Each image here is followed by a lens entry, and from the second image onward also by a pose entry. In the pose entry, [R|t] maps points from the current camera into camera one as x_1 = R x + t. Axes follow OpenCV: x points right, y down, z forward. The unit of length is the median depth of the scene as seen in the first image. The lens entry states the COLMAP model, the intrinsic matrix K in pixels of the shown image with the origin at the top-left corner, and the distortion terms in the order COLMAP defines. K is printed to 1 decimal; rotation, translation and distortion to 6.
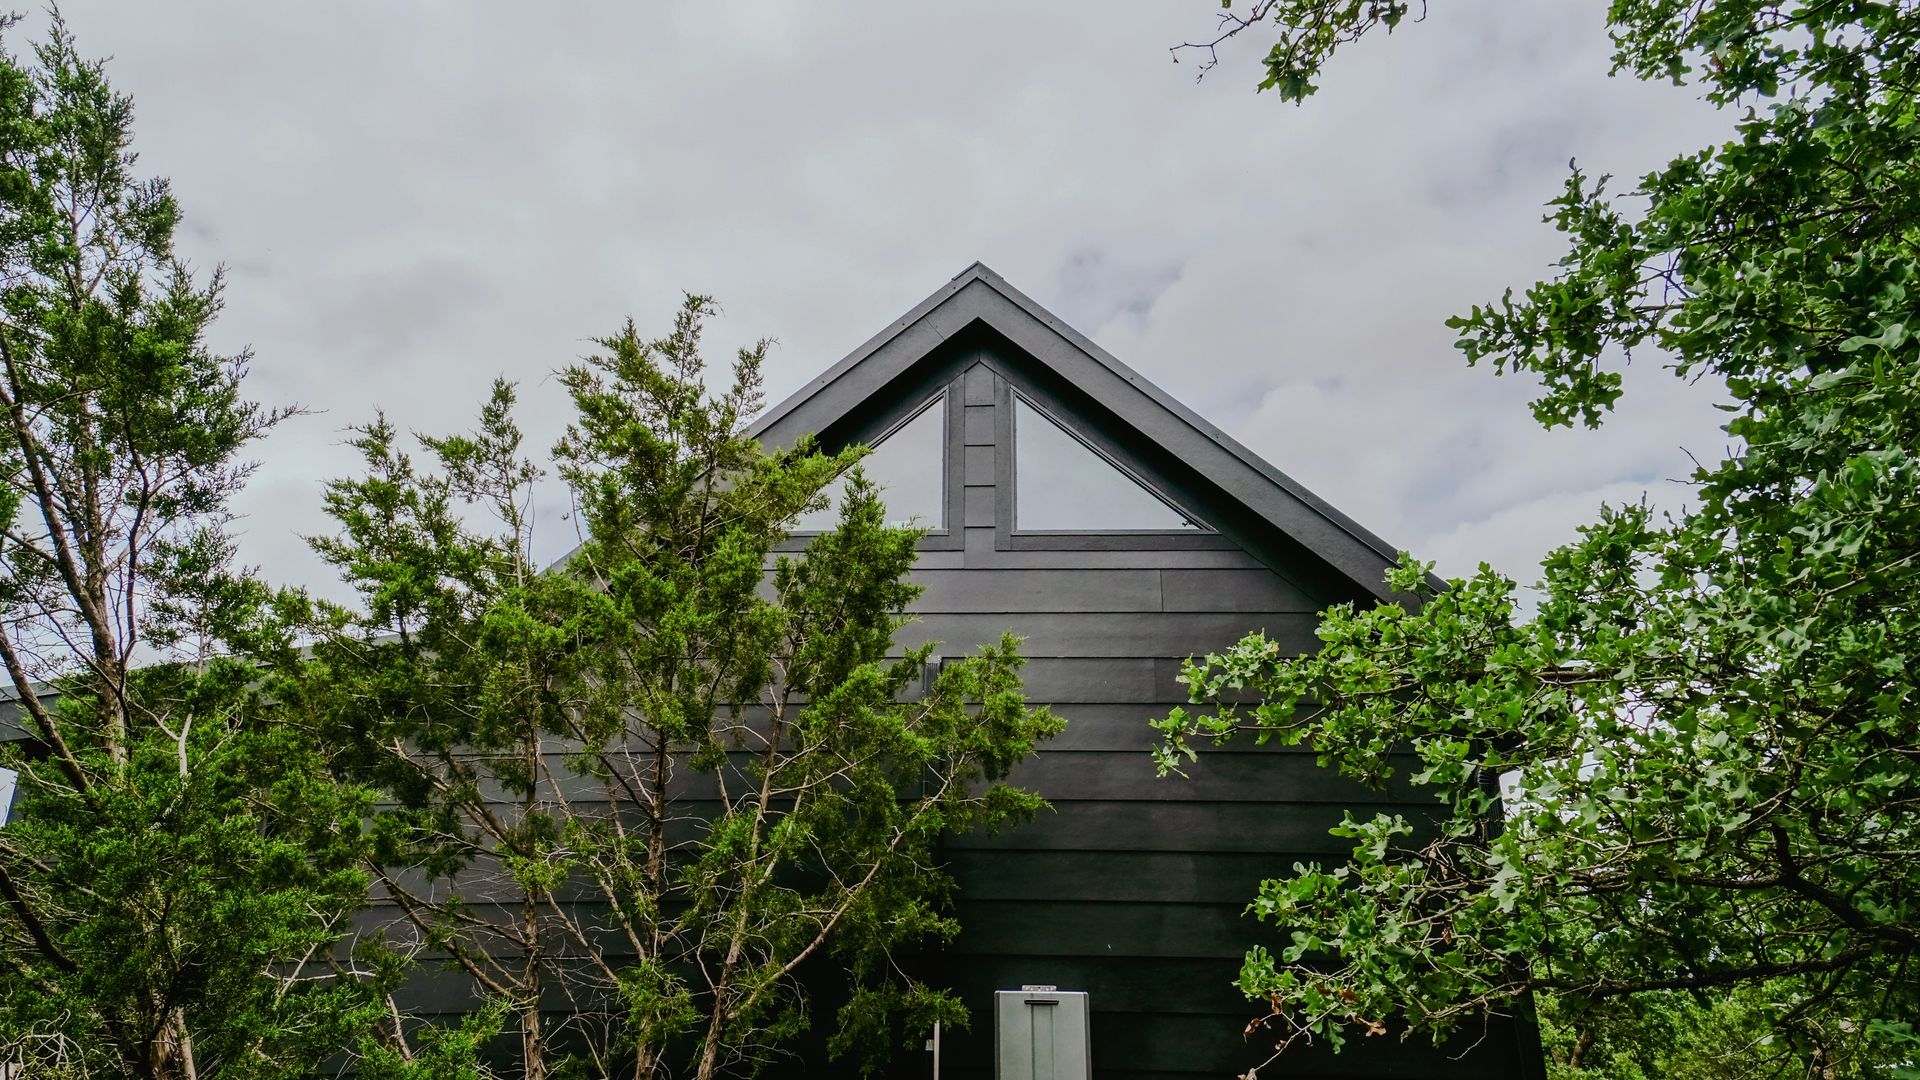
lens RADIAL K [[1306.6, 0, 960.0], [0, 1306.6, 540.0], [0, 0, 1]] dist [0.150892, -0.000413]
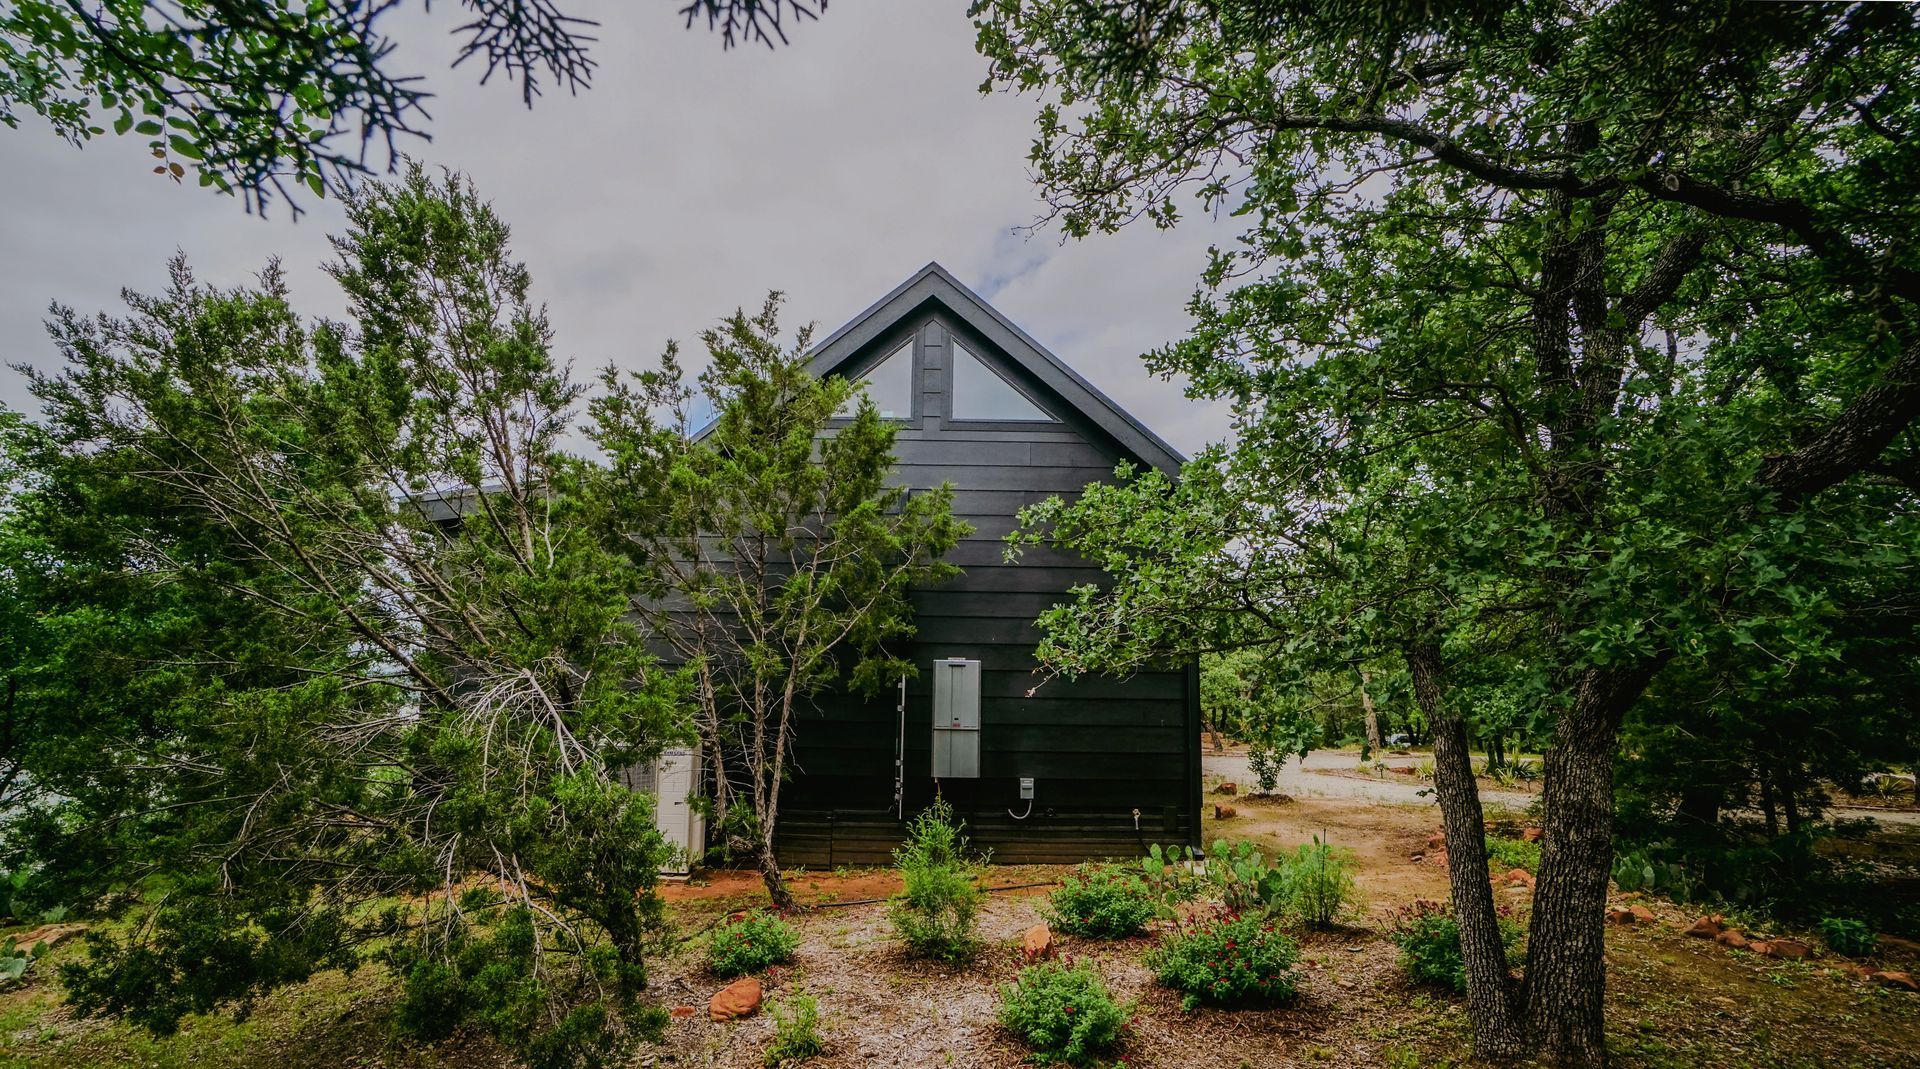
lens RADIAL K [[763.1, 0, 960.0], [0, 763.1, 534.5], [0, 0, 1]] dist [-0.000293, -0.000038]
pose [[0.998789, 0.017711, 0.045896, 0.014188], [-0.024818, 0.986928, 0.159239, -0.035450], [-0.042476, -0.160185, 0.986173, -0.118100]]
